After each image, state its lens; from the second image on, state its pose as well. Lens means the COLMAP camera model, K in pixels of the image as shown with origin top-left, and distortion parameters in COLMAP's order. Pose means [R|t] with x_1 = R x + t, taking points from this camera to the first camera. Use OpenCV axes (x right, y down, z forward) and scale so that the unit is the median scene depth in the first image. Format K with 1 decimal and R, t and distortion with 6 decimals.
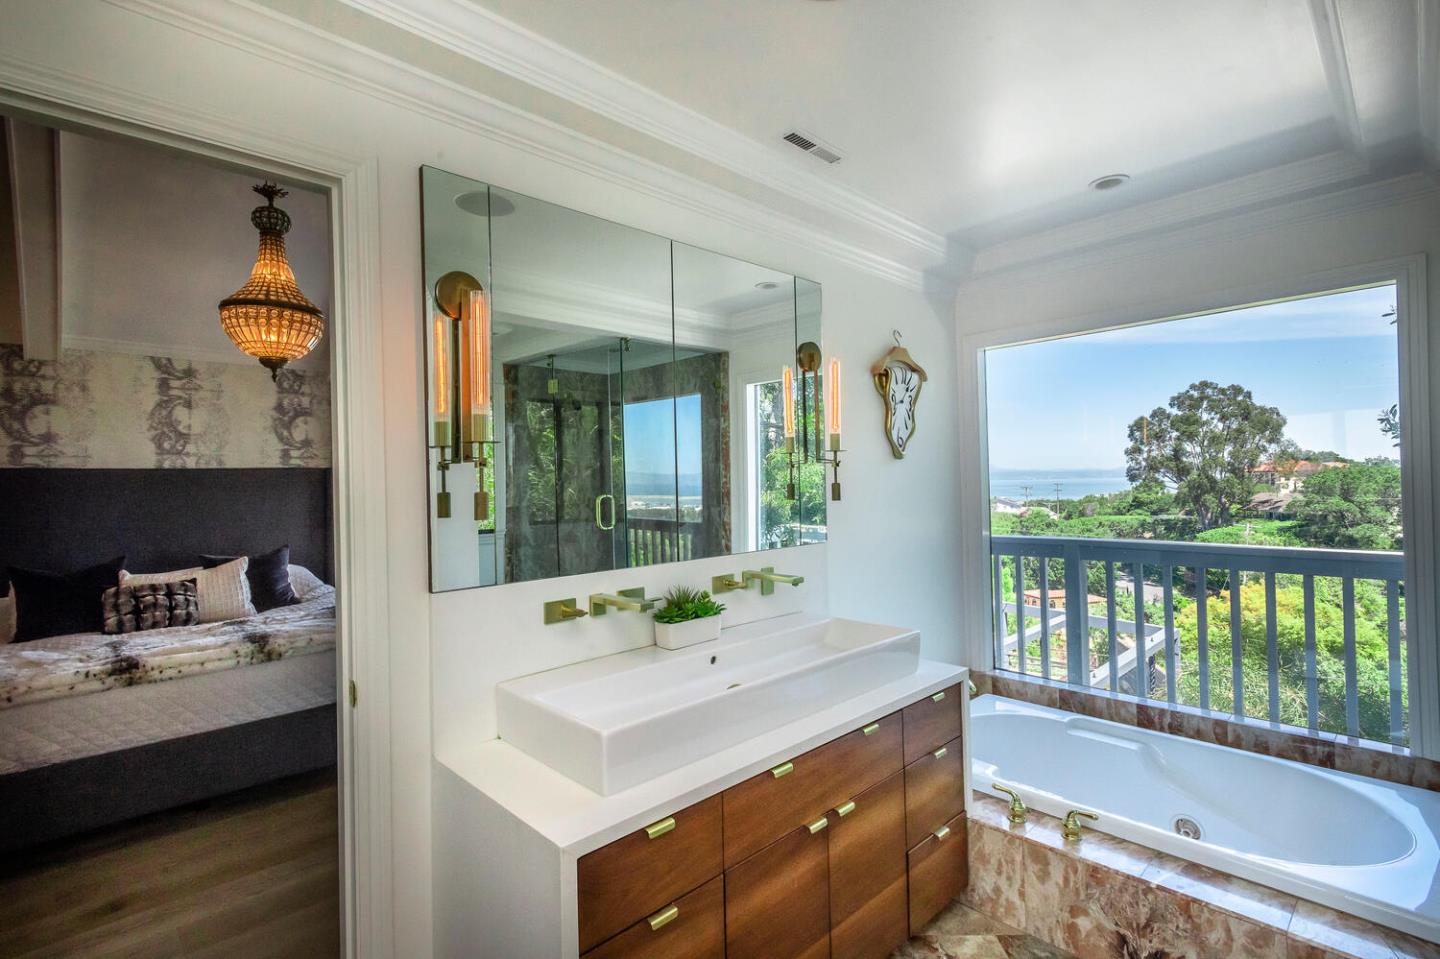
lens RADIAL K [[696.2, 0, 721.6], [0, 696.2, 478.2], [0, 0, 1]] dist [0.014736, -0.000867]
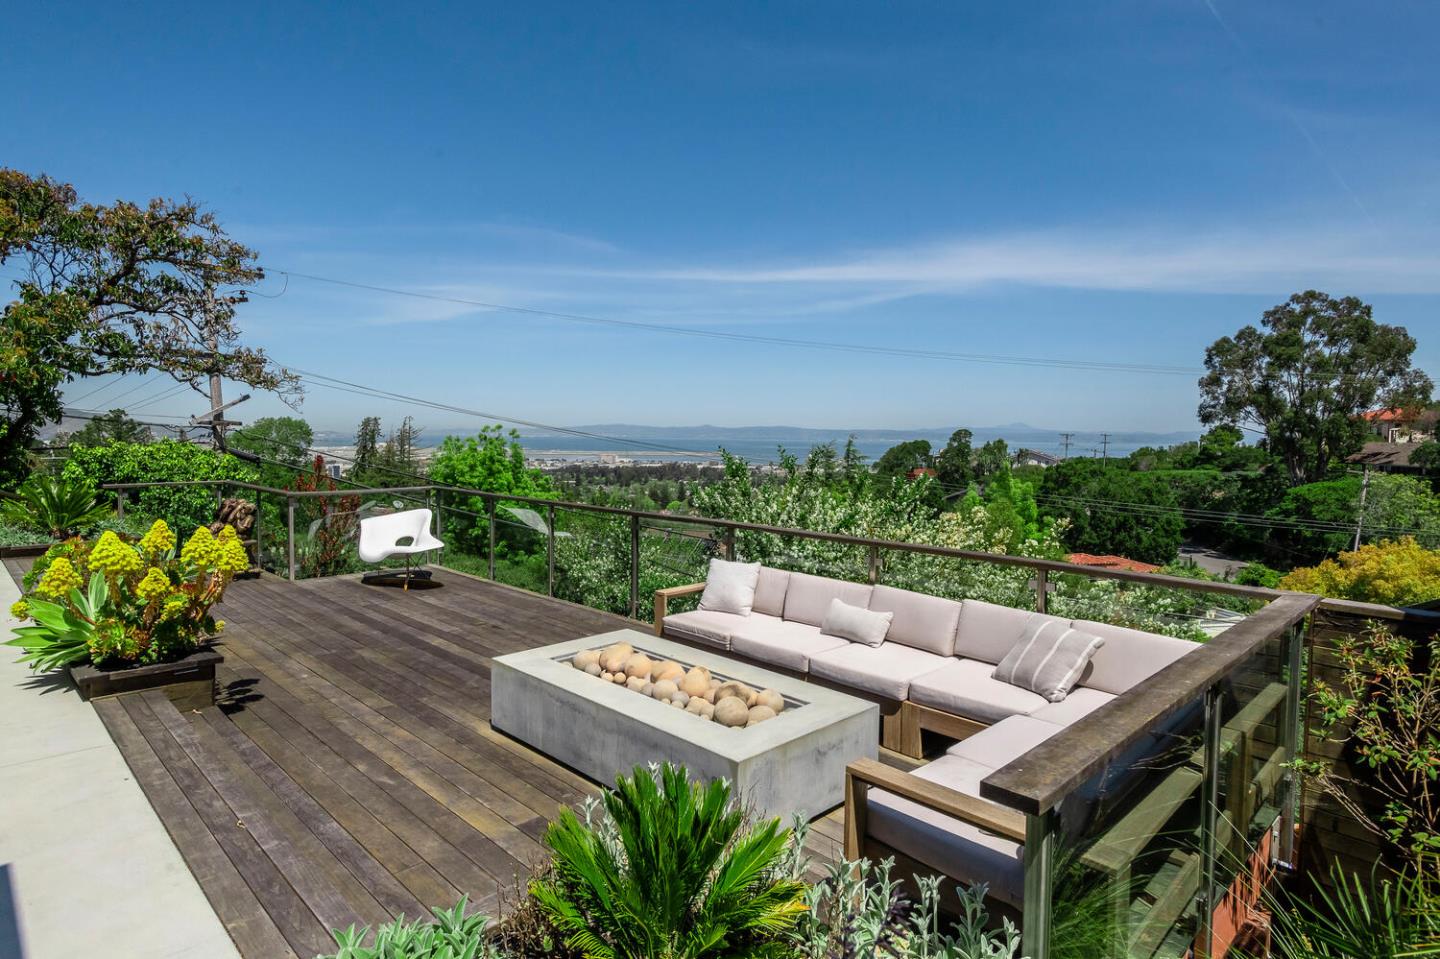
lens RADIAL K [[792.9, 0, 726.8], [0, 792.9, 489.6], [0, 0, 1]] dist [0.003736, -0.002060]
pose [[0.999213, 0.038531, 0.009458, 0.060590], [-0.039086, 0.996923, 0.067949, 0.041207], [-0.006811, -0.068265, 0.997644, 0.137223]]
